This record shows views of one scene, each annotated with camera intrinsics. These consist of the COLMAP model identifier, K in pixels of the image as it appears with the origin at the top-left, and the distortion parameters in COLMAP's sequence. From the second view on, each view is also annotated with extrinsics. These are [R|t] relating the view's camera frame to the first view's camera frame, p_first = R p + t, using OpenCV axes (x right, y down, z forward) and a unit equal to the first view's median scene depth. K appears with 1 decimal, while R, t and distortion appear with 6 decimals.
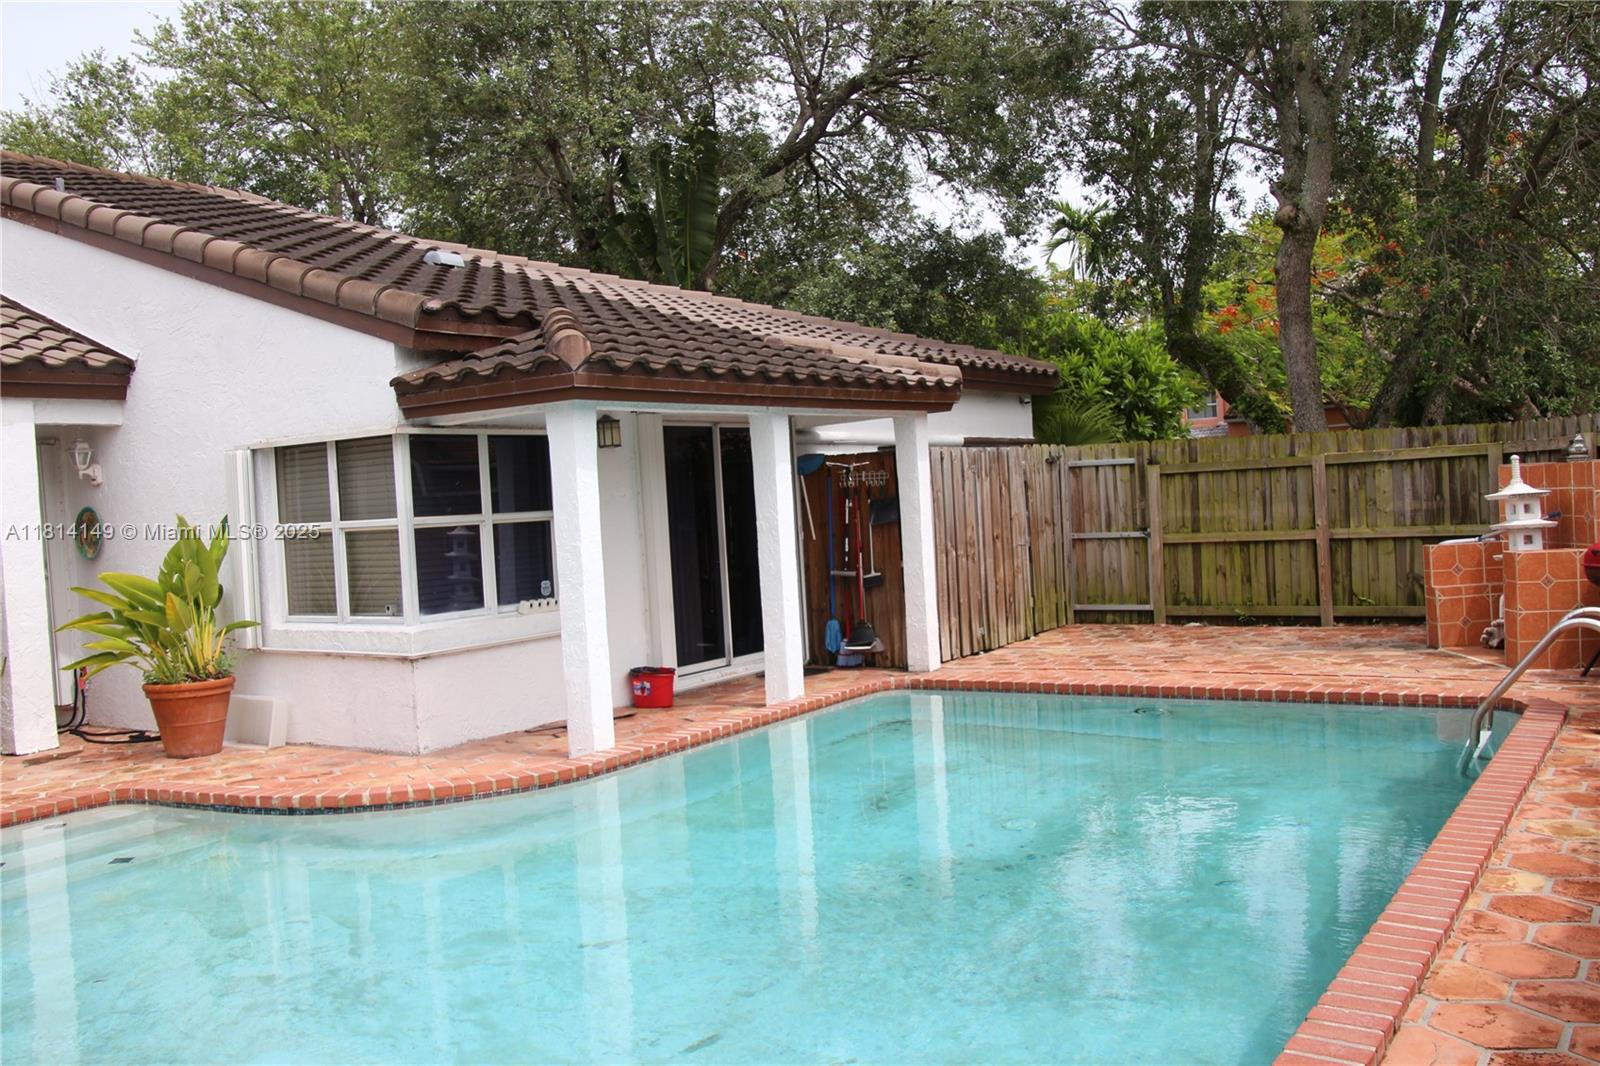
lens RADIAL K [[1387.3, 0, 799.9], [0, 1387.3, 541.8], [0, 0, 1]] dist [-0.070152, 0.106409]
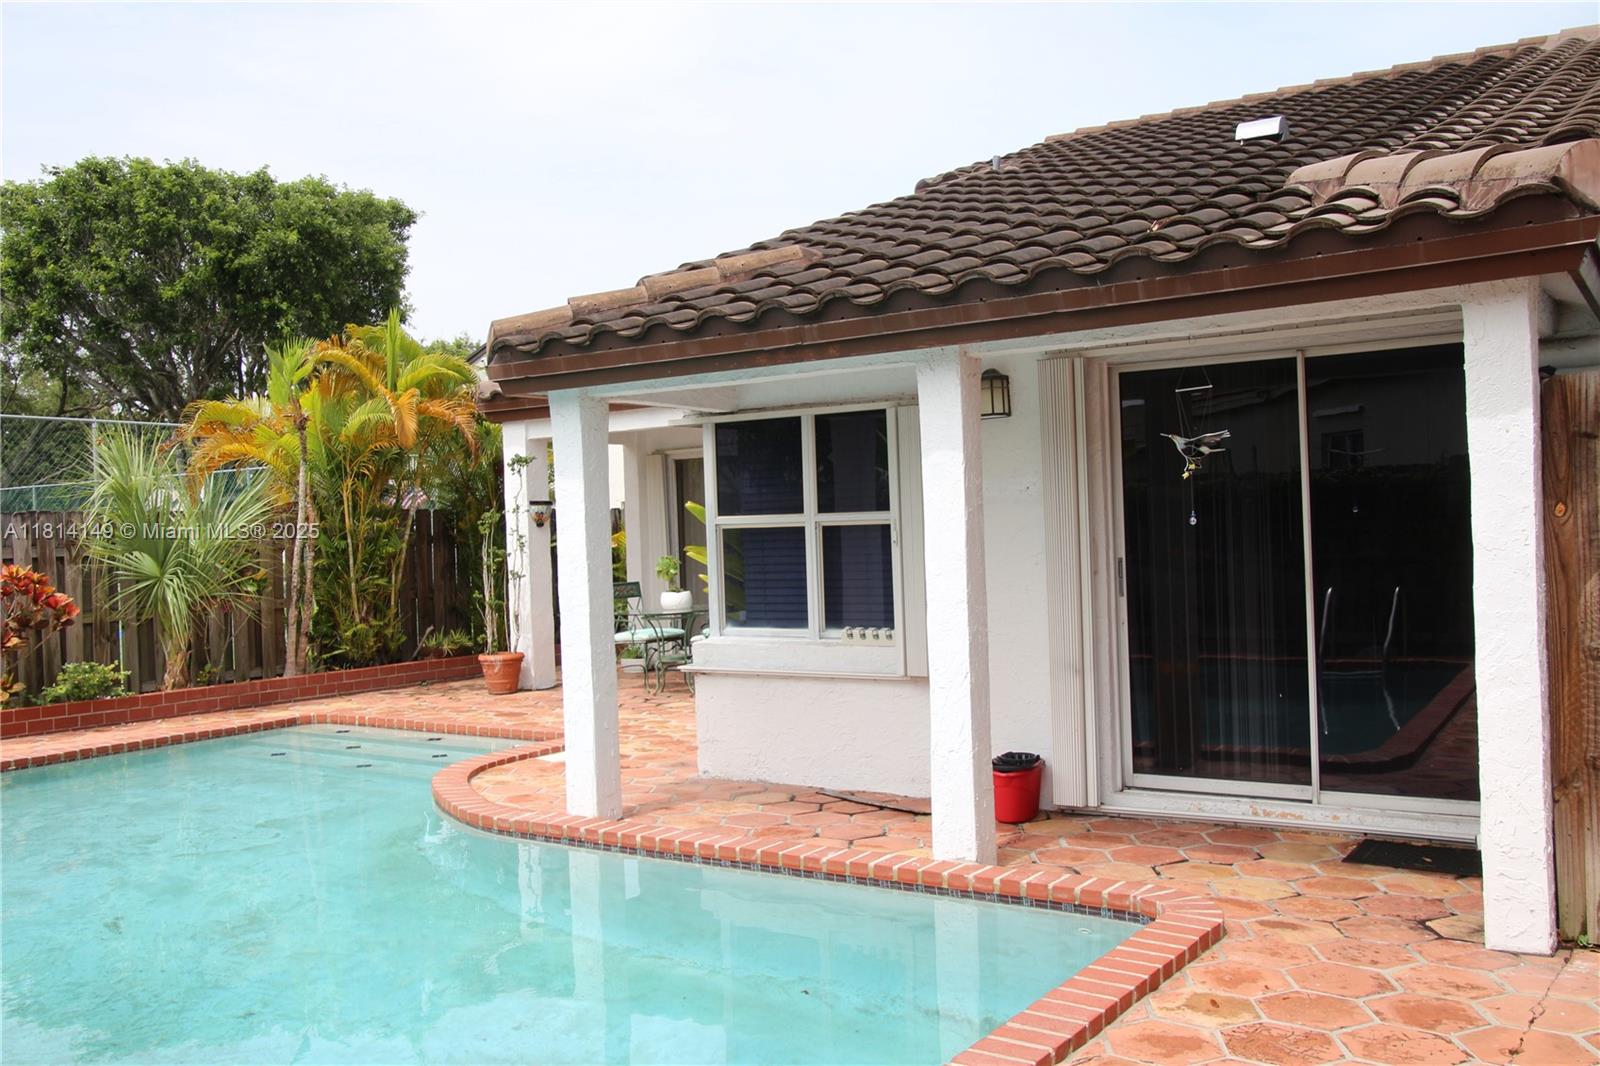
lens RADIAL K [[1387.3, 0, 799.9], [0, 1387.3, 541.8], [0, 0, 1]] dist [-0.070152, 0.106409]
pose [[-0.002266, 0.046914, -0.998896, 0.587858], [-0.011777, 0.998828, 0.046937, -0.041959], [0.999928, 0.011870, -0.001710, 1.000208]]
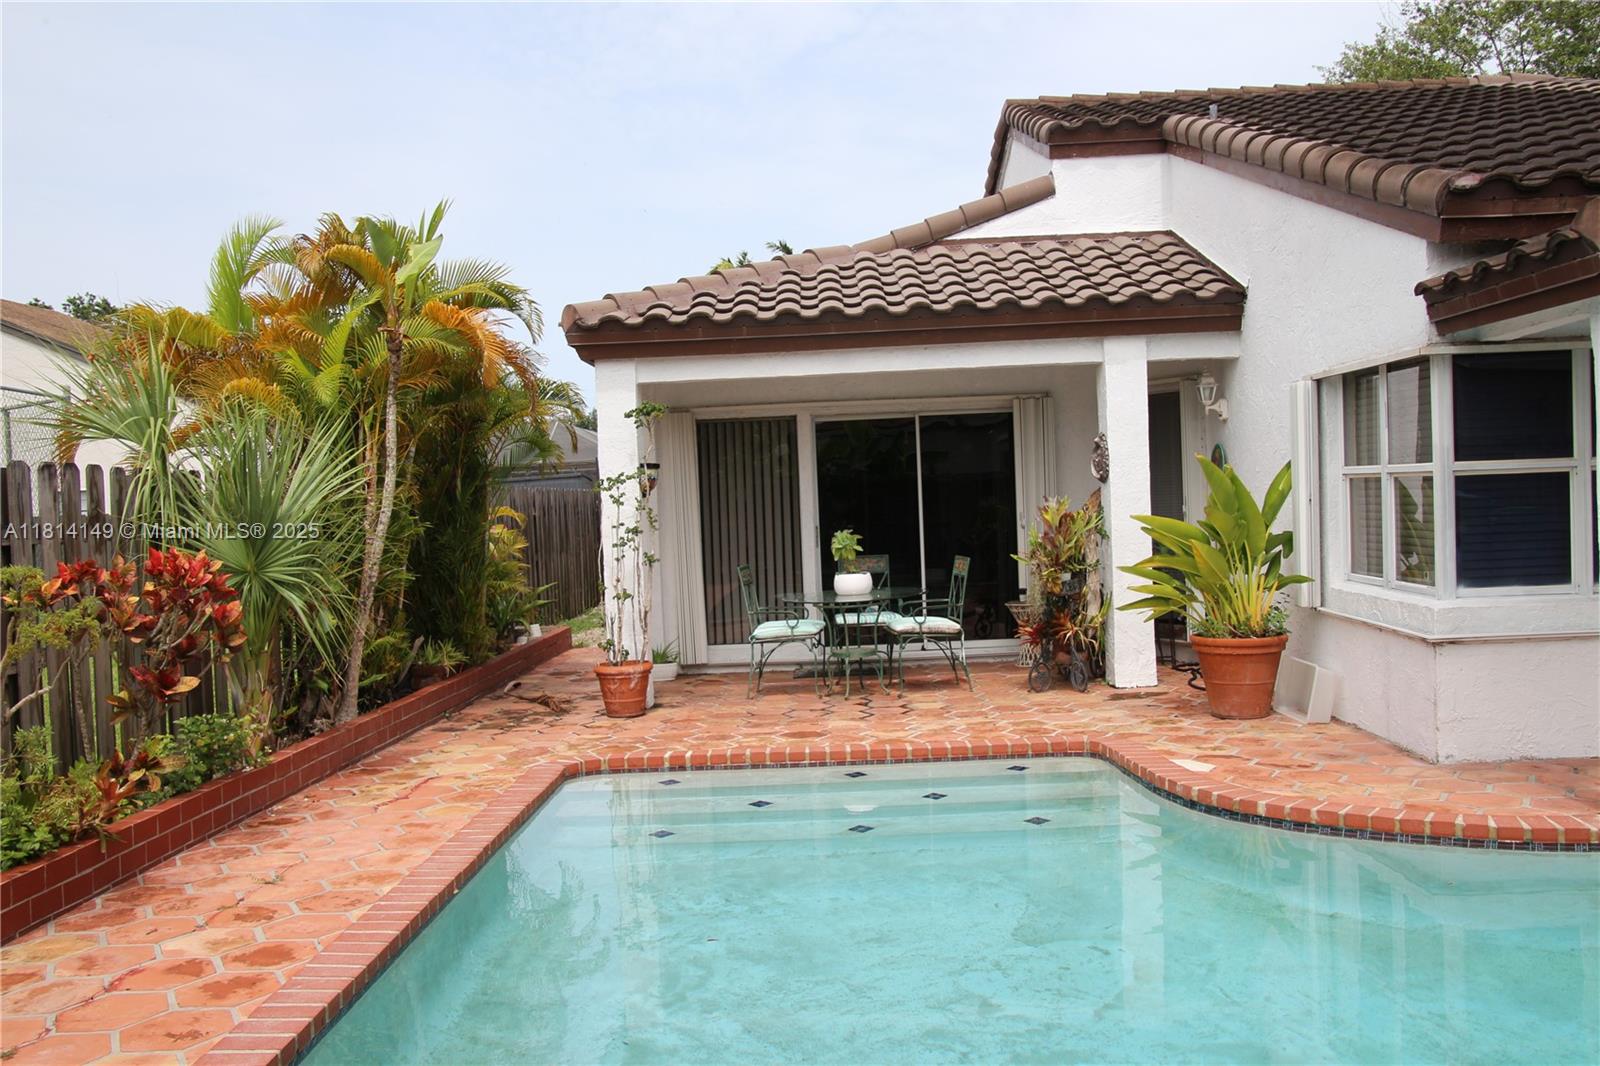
lens RADIAL K [[1387.3, 0, 799.9], [0, 1387.3, 541.8], [0, 0, 1]] dist [-0.070152, 0.106409]
pose [[0.540895, 0.062937, -0.838732, 0.164429], [-0.017792, 0.997830, 0.063401, -0.014375], [0.840902, -0.019371, 0.540841, 0.255376]]
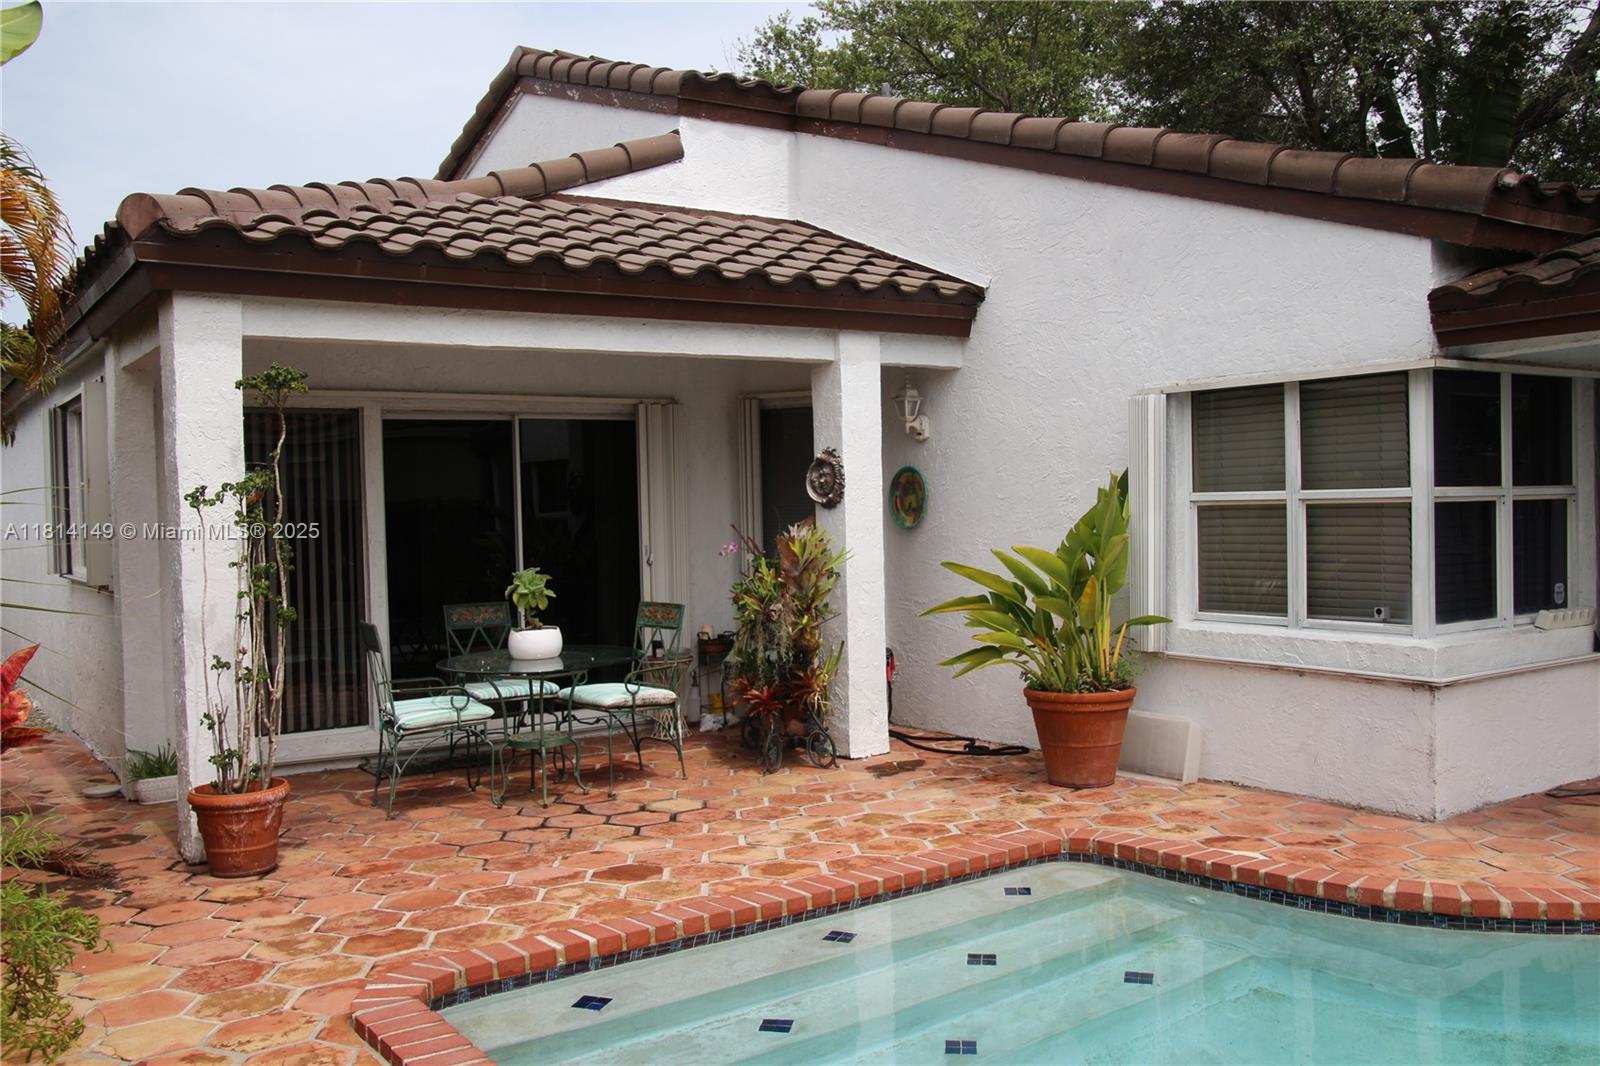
lens RADIAL K [[1387.3, 0, 799.9], [0, 1387.3, 541.8], [0, 0, 1]] dist [-0.070152, 0.106409]
pose [[0.930152, 0.043088, -0.364638, -0.307720], [-0.040220, 0.999071, 0.015460, 0.012049], [0.364965, 0.000285, 0.931021, 0.208595]]
